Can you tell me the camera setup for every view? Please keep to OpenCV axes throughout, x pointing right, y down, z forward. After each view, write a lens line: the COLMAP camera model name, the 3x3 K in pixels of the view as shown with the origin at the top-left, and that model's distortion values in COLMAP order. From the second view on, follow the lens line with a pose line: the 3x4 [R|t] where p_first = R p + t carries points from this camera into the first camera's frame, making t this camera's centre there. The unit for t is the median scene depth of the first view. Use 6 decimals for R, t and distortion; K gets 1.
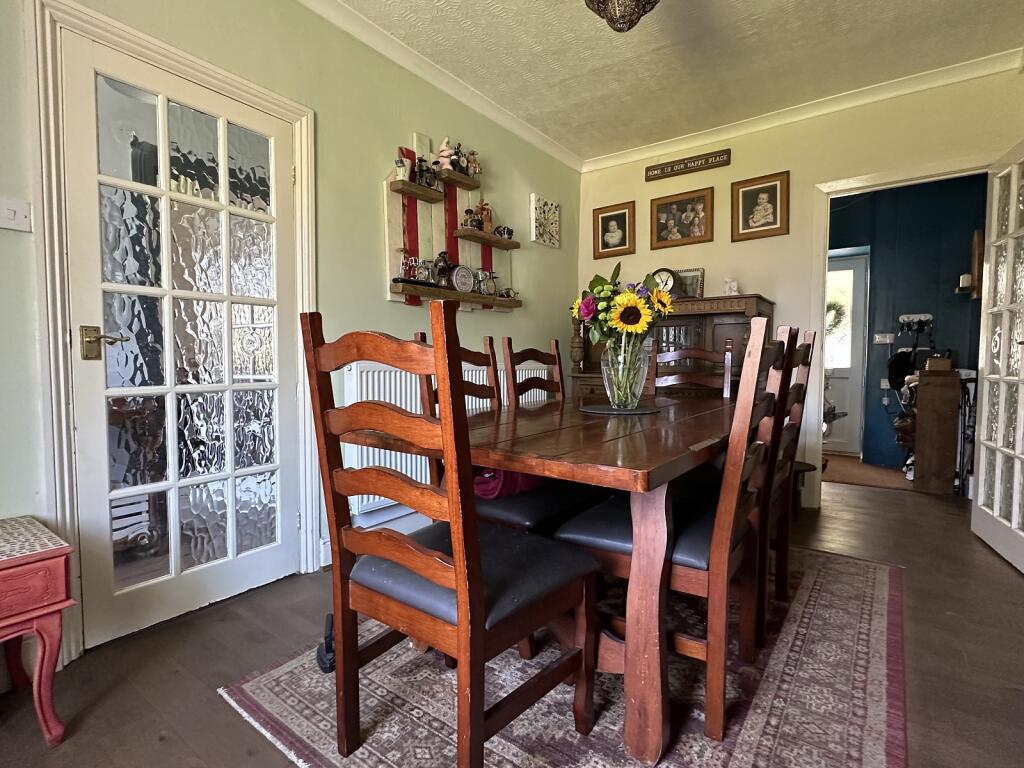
lens RADIAL K [[504.3, 0, 515.0], [0, 504.3, 390.2], [0, 0, 1]] dist [-0.004593, 0.000394]
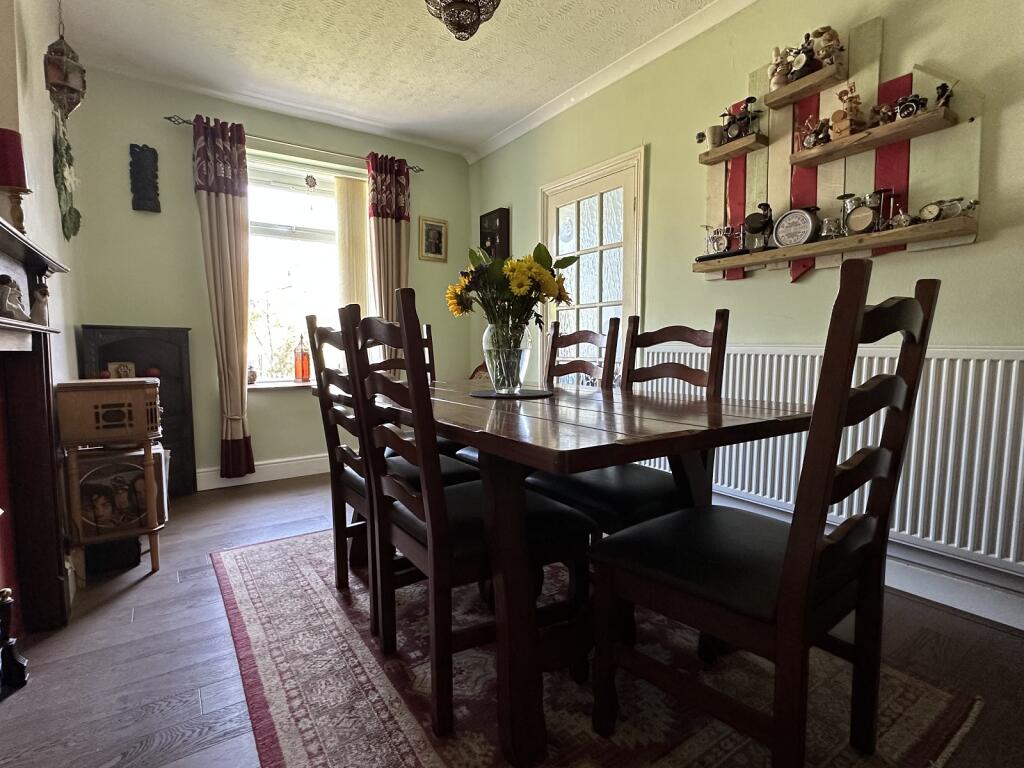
lens RADIAL K [[504.3, 0, 514.4], [0, 504.3, 384.7], [0, 0, 1]] dist [-0.004593, 0.000394]
pose [[-0.325261, 0.076483, -0.942526, 1.205424], [-0.041933, 0.994577, 0.095177, -0.075923], [0.944694, 0.070480, -0.320289, 1.436310]]
